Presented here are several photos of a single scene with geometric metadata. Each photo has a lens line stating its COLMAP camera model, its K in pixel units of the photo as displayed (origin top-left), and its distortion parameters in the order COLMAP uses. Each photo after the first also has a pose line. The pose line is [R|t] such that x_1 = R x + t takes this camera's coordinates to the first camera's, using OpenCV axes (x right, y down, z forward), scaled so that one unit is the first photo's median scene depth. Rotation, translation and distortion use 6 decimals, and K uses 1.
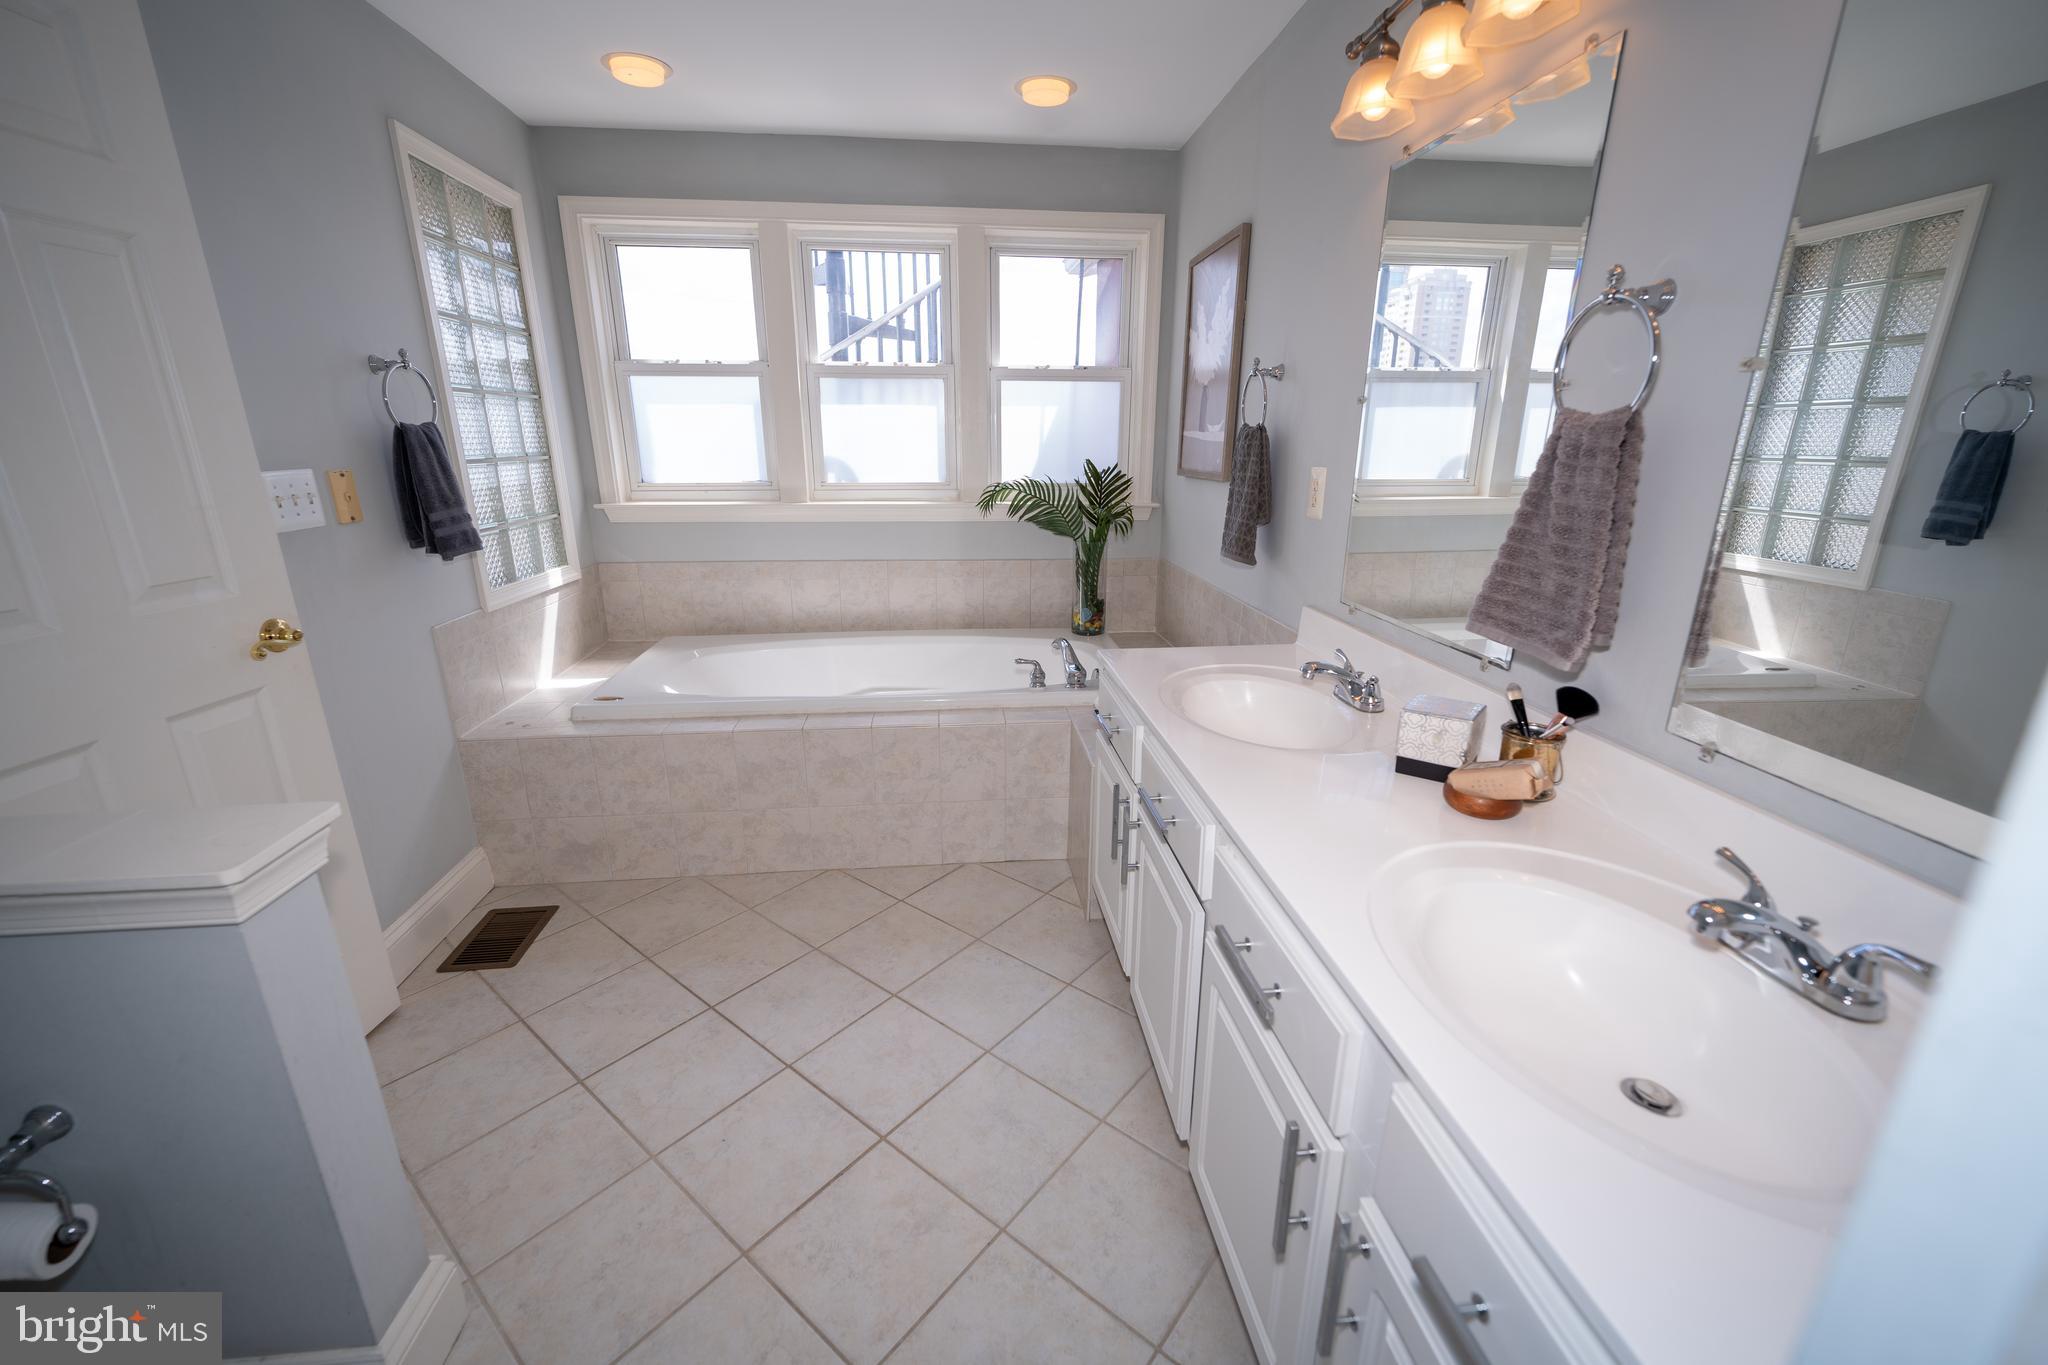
lens RADIAL K [[834.8, 0, 1019.1], [0, 834.8, 691.0], [0, 0, 1]] dist [0.000984, -0.000389]
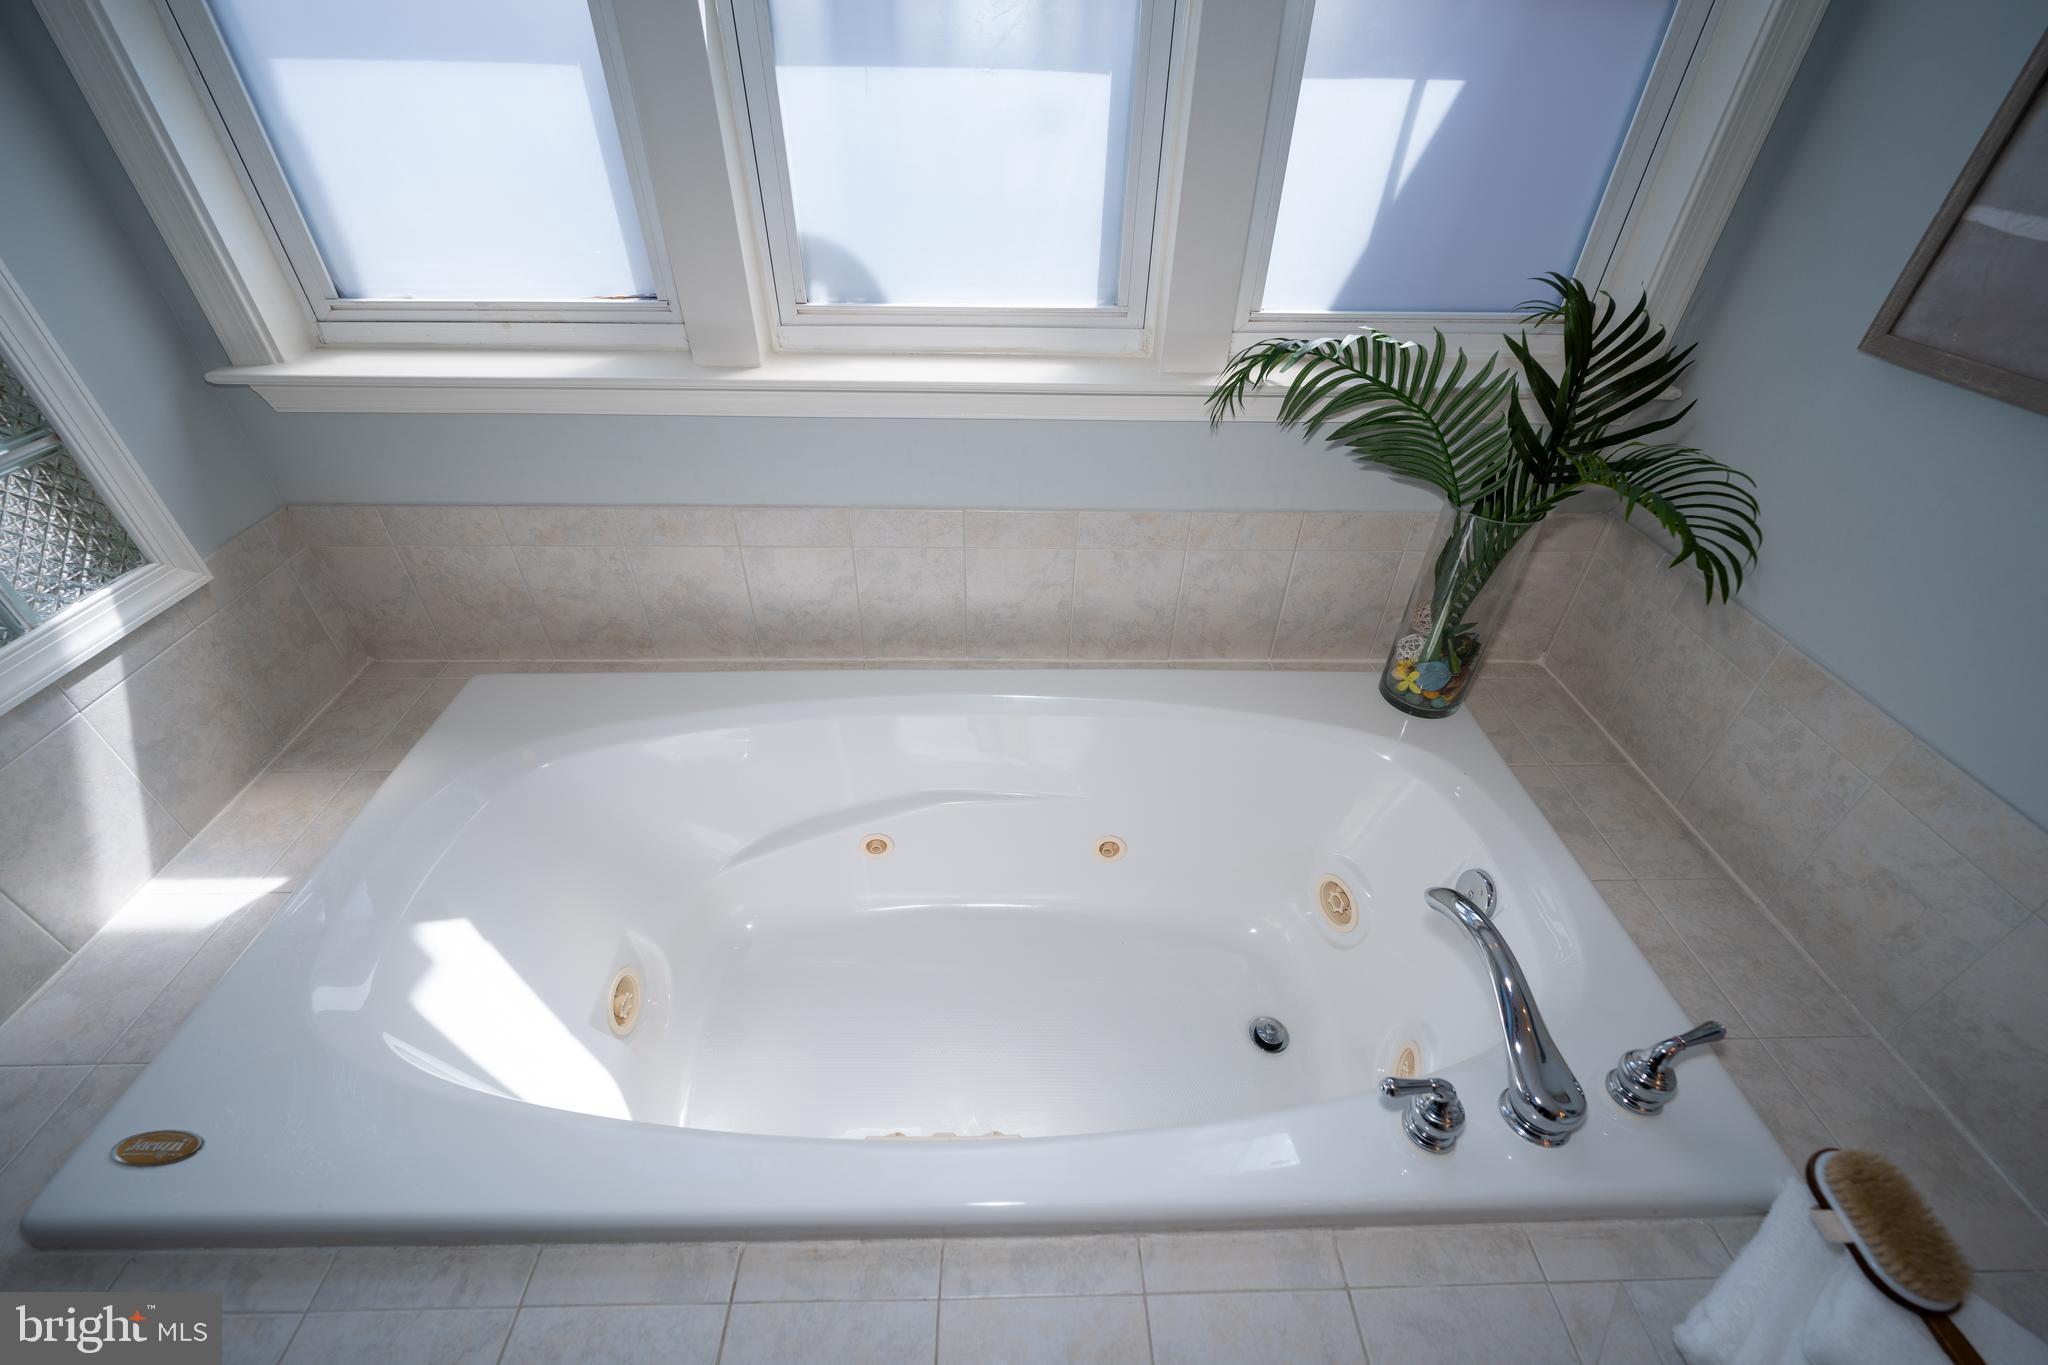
lens RADIAL K [[834.8, 0, 1019.2], [0, 834.8, 687.6], [0, 0, 1]] dist [0.000984, -0.000389]
pose [[0.997082, 0.054712, -0.053243, -0.105477], [-0.032566, 0.935601, 0.351553, -0.226337], [0.069048, -0.348793, 0.934653, 0.594462]]
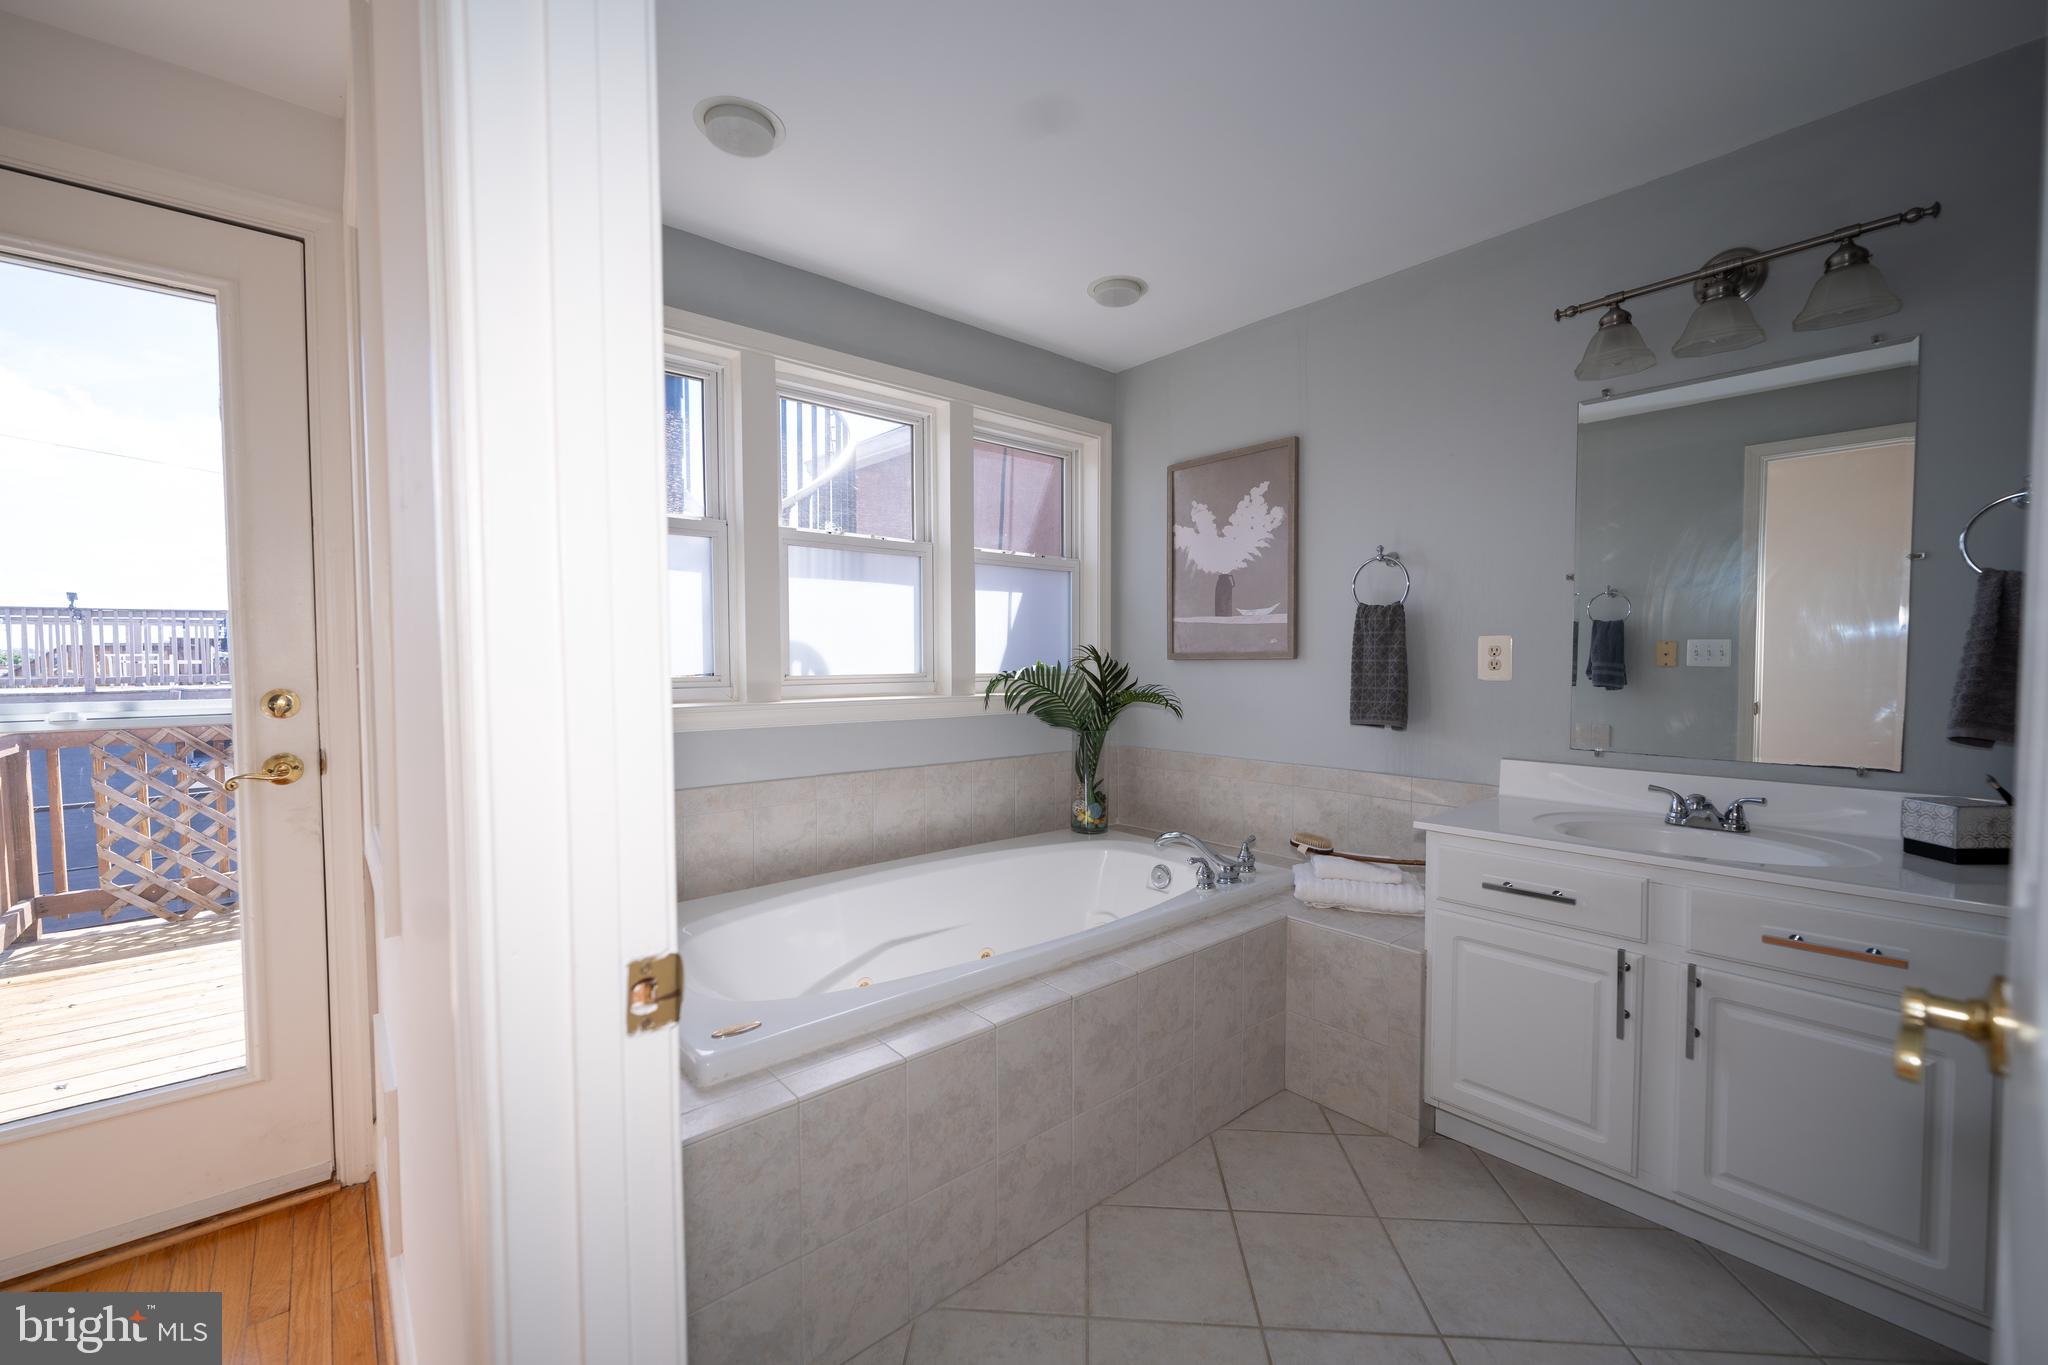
lens RADIAL K [[834.8, 0, 1024.4], [0, 834.8, 686.2], [0, 0, 1]] dist [0.000984, -0.000389]
pose [[0.815553, -0.025331, 0.578128, -0.502824], [0.173453, 0.963808, -0.202456, -0.051711], [-0.552076, 0.265392, 0.790430, 0.294219]]
